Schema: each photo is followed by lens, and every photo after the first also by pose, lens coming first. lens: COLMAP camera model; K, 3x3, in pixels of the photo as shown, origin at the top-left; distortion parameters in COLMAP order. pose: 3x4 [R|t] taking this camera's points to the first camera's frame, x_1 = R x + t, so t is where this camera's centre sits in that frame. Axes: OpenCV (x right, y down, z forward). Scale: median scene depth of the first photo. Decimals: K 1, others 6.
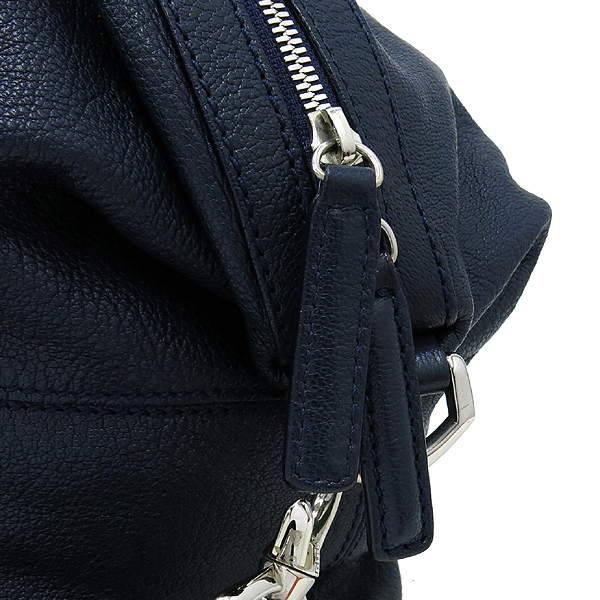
lens RADIAL K [[948.5, 0, 300.0], [0, 948.5, 300.0], [0, 0, 1]] dist [-0.019655, -0.103486]
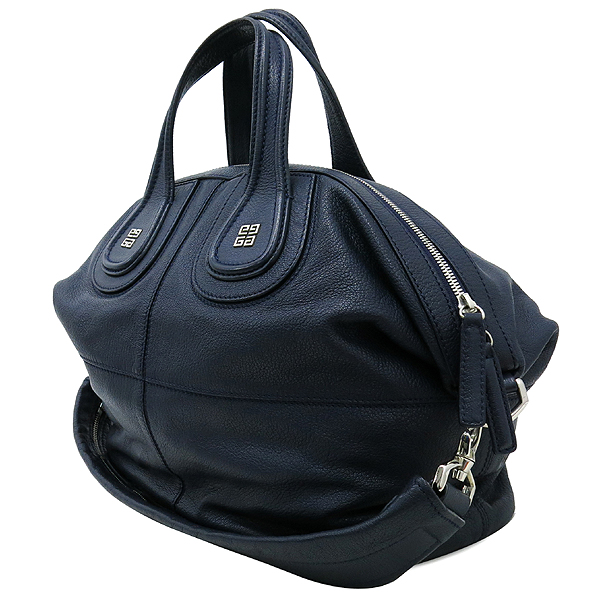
lens RADIAL K [[948.5, 0, 300.0], [0, 948.5, 300.0], [0, 0, 1]] dist [-0.019655, -0.103486]
pose [[0.987516, -0.084601, -0.132868, -0.077307], [0.059384, 0.981239, -0.183423, 0.307753], [0.145893, 0.173243, 0.974013, -1.830497]]
